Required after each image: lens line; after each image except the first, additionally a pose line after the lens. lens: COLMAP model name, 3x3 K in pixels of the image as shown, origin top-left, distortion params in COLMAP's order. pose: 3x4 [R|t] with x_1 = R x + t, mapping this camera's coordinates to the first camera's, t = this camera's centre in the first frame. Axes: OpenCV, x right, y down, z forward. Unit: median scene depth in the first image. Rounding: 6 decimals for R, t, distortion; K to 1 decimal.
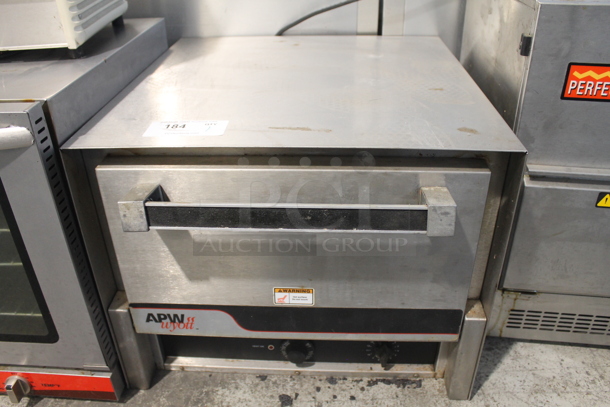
lens RADIAL K [[504.3, 0, 304.6], [0, 504.3, 202.8], [0, 0, 1]] dist [-0.128481, 0.089321]
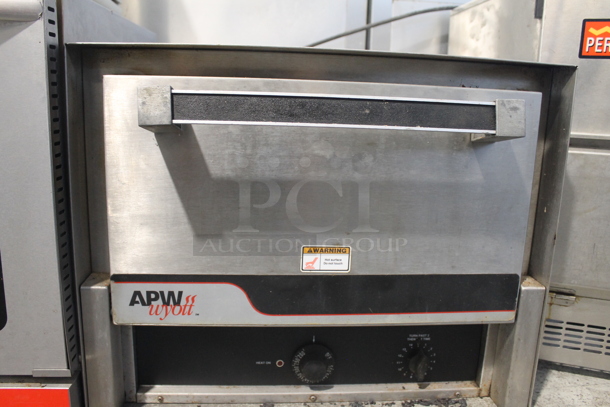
lens RADIAL K [[504.3, 0, 298.7], [0, 504.3, 207.7], [0, 0, 1]] dist [-0.128481, 0.089321]
pose [[0.990476, 0.018738, 0.136407, -0.170513], [0.026009, 0.947399, -0.318996, 0.351320], [-0.135209, 0.319506, 0.937888, 0.202906]]
